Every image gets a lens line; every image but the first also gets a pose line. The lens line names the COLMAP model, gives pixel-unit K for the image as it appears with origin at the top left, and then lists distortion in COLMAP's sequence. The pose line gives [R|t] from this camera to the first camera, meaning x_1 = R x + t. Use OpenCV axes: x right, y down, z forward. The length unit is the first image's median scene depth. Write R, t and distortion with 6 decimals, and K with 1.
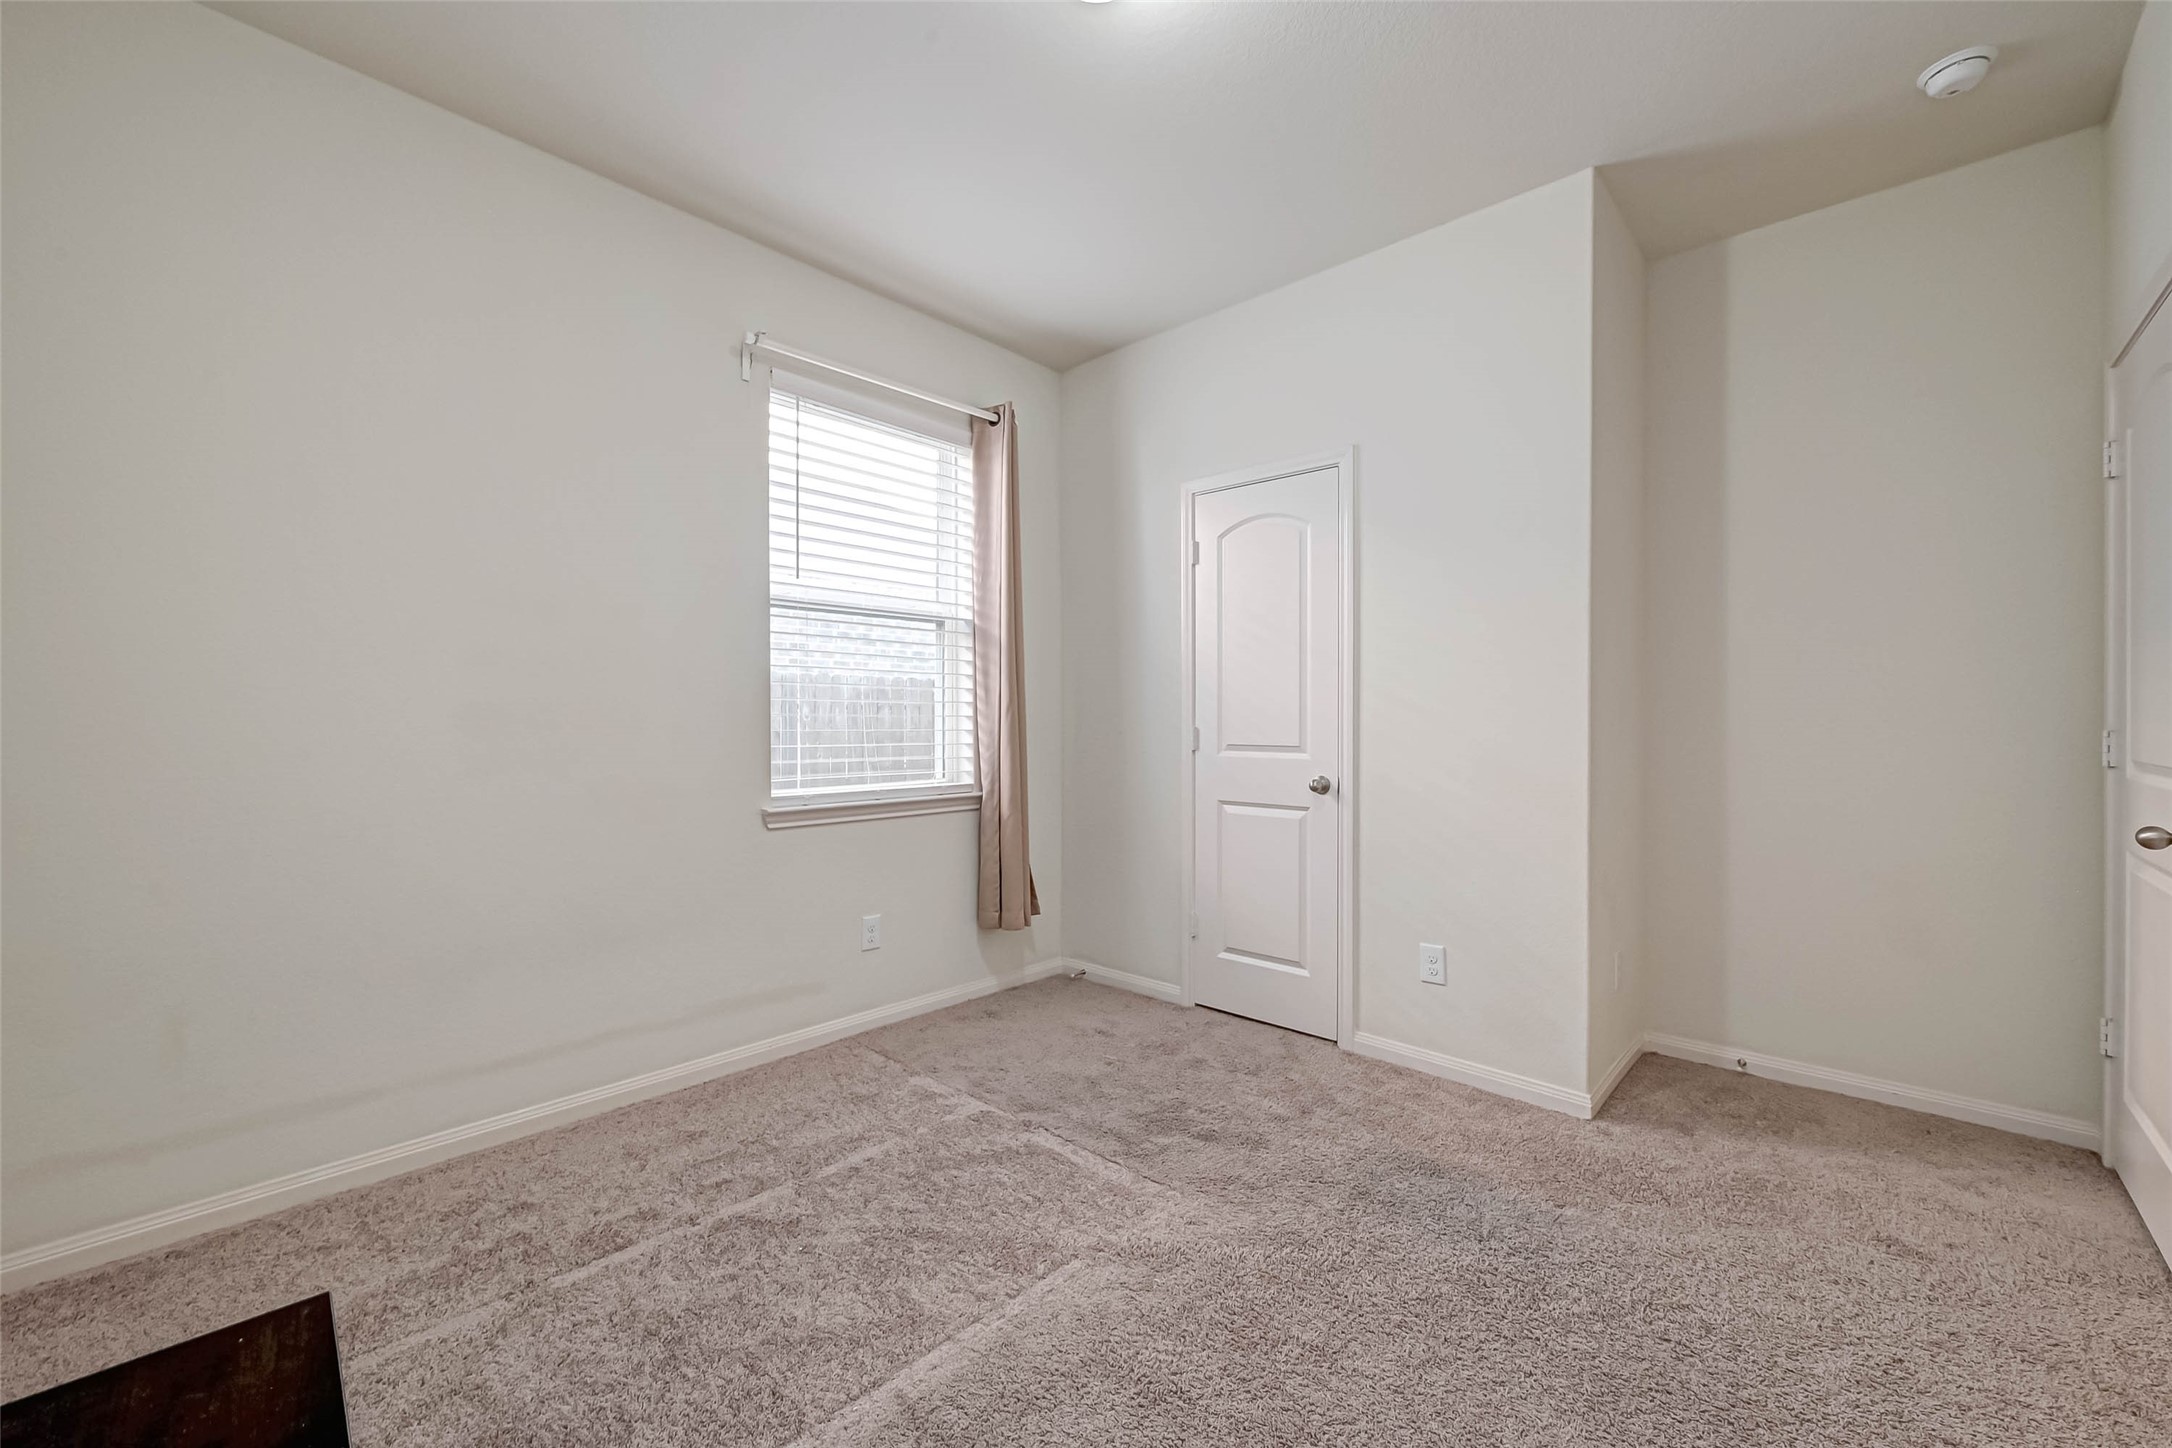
lens RADIAL K [[856.9, 0, 1093.8], [0, 856.9, 718.9], [0, 0, 1]] dist [-0.000424, -0.000485]
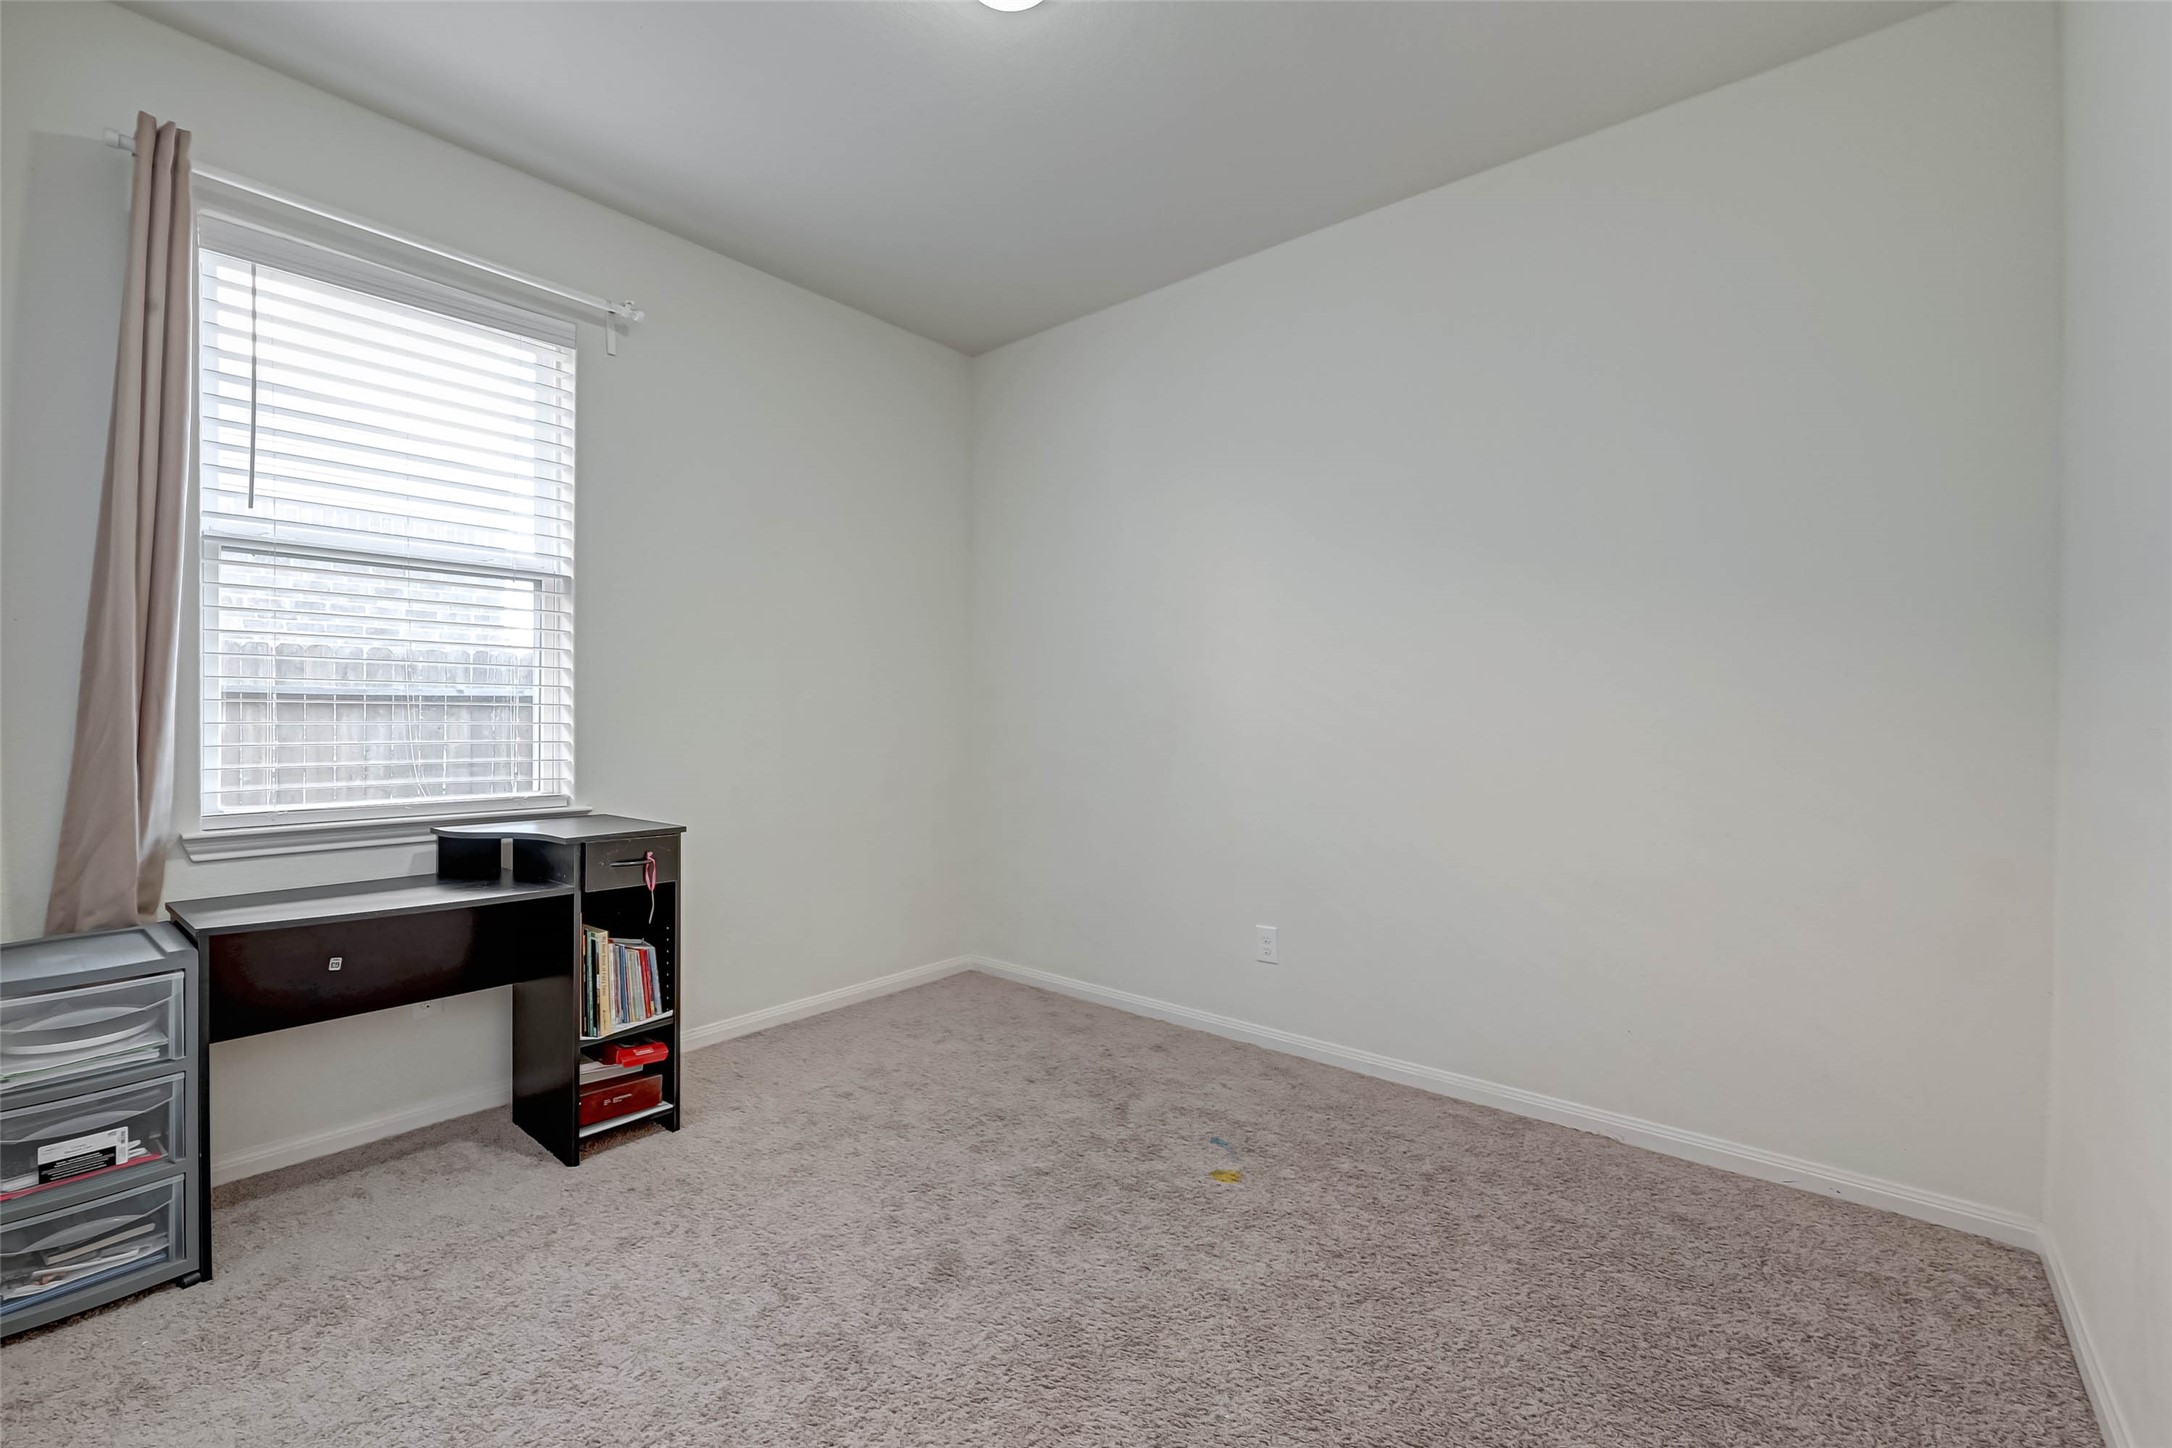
lens RADIAL K [[782.4, 0, 1084.3], [0, 782.4, 714.7], [0, 0, 1]] dist [-0.000908, -0.000156]
pose [[0.999833, 0.008845, -0.015980, 0.332452], [-0.008842, 0.999961, 0.000309, 0.001366], [0.015983, -0.000167, 0.999872, 0.332956]]
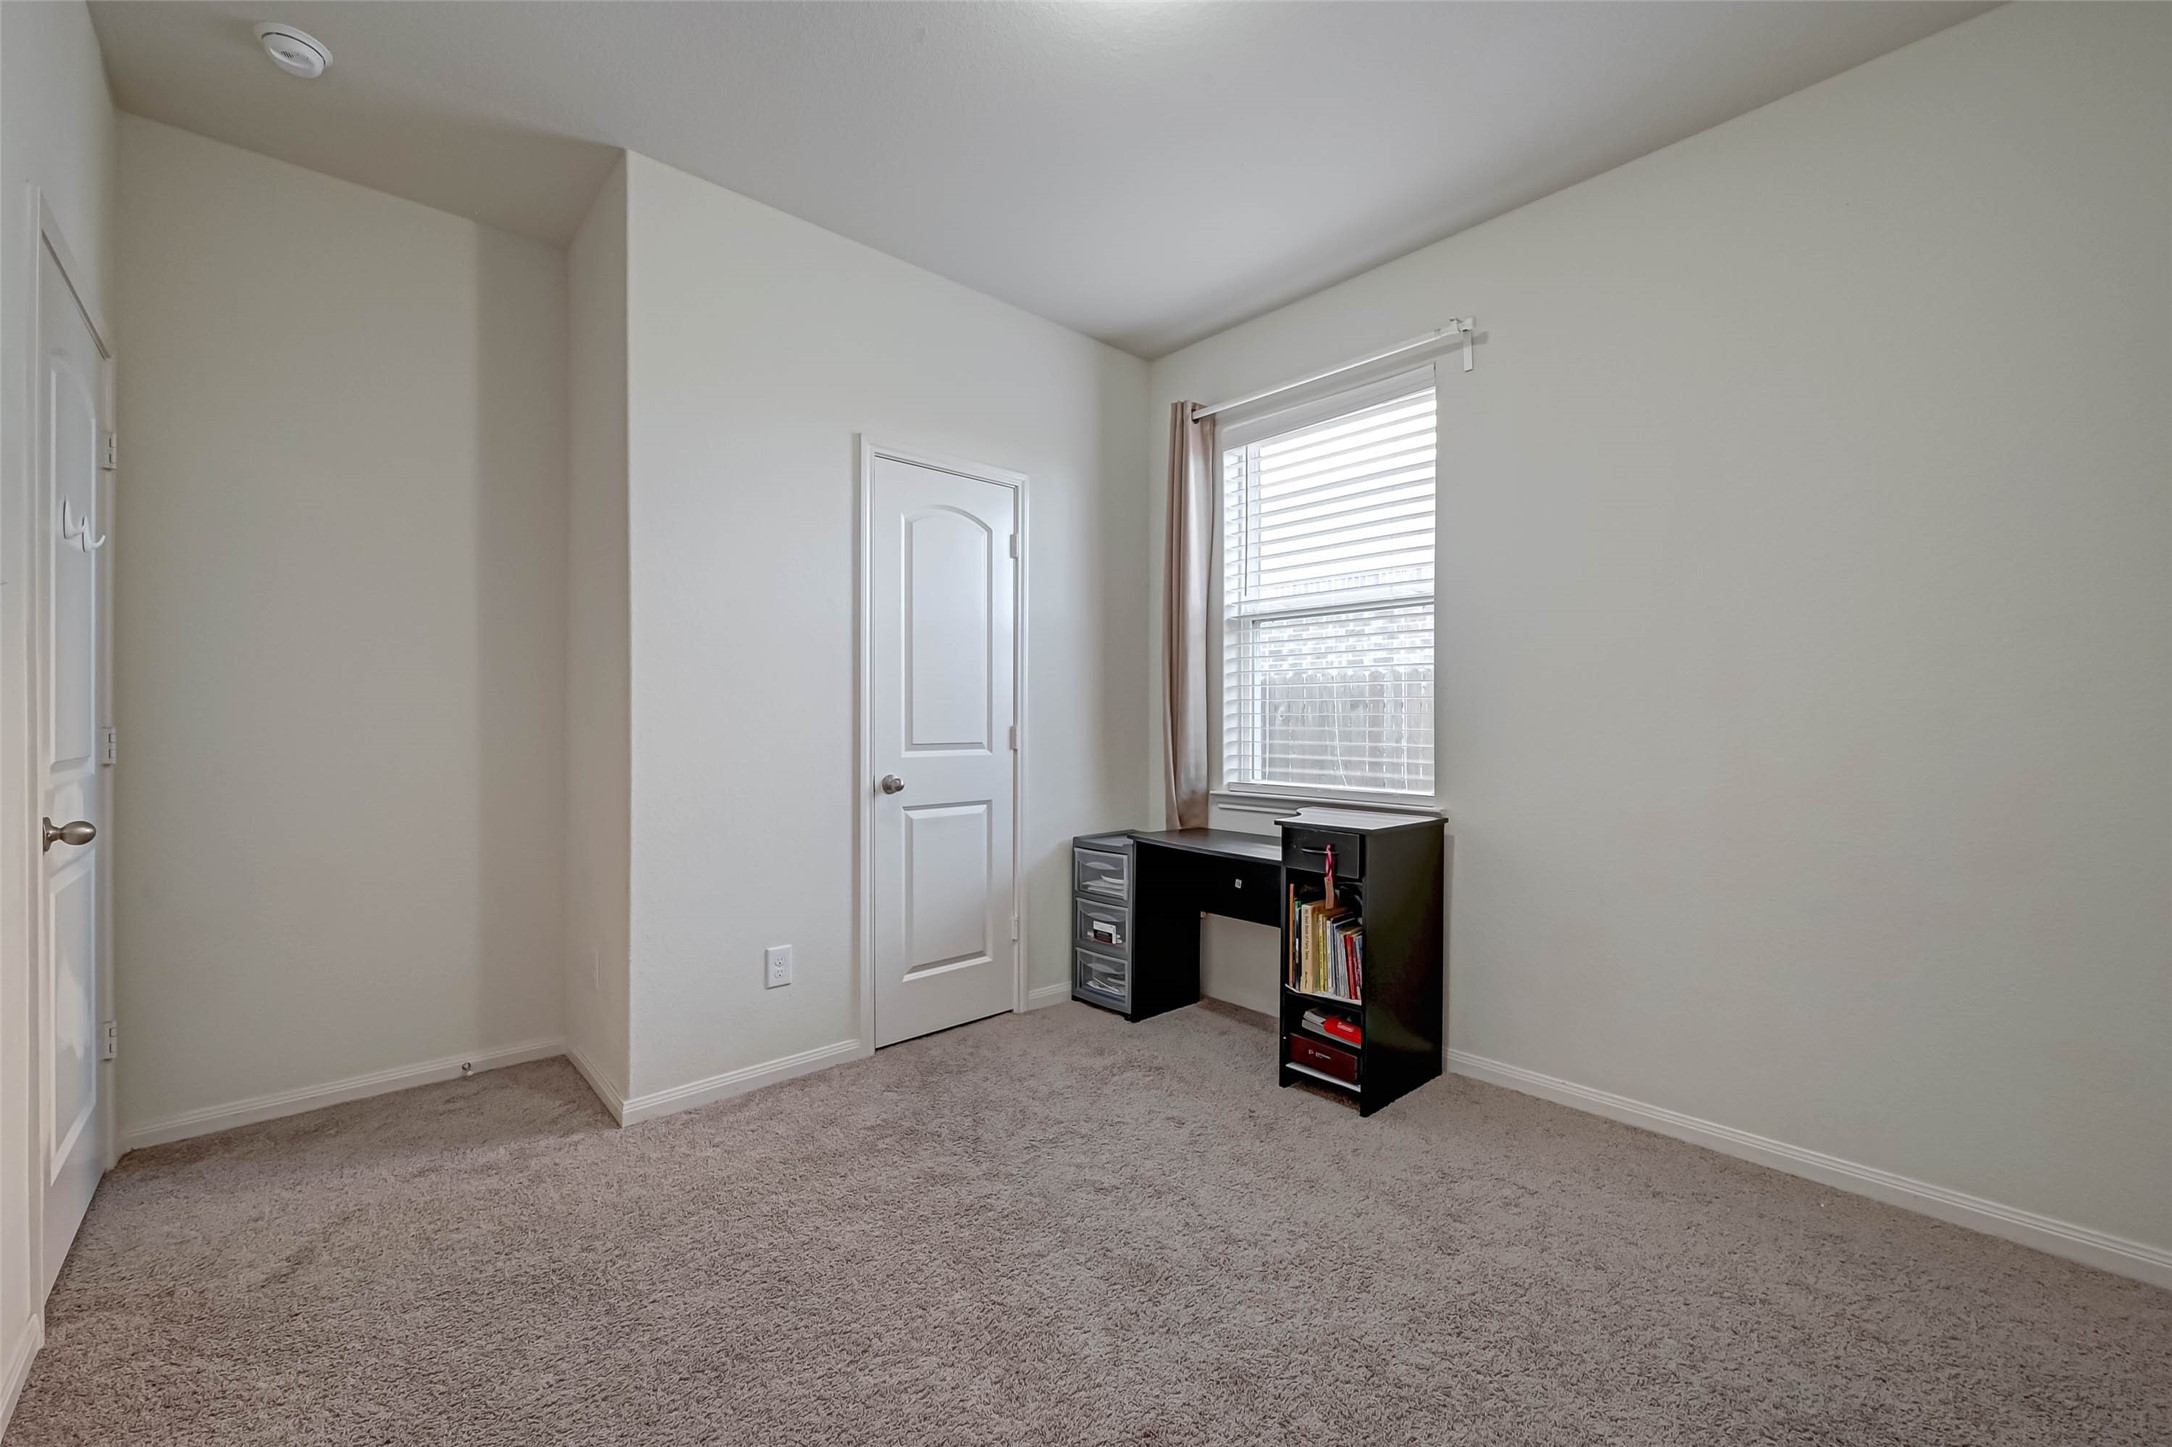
lens RADIAL K [[856.9, 0, 1093.8], [0, 856.9, 718.4], [0, 0, 1]] dist [-0.000424, -0.000485]
pose [[-0.068870, 0.001226, -0.997625, 0.763238], [-0.000446, 0.999999, 0.001259, 0.000320], [0.997626, 0.000532, -0.068870, 0.807237]]
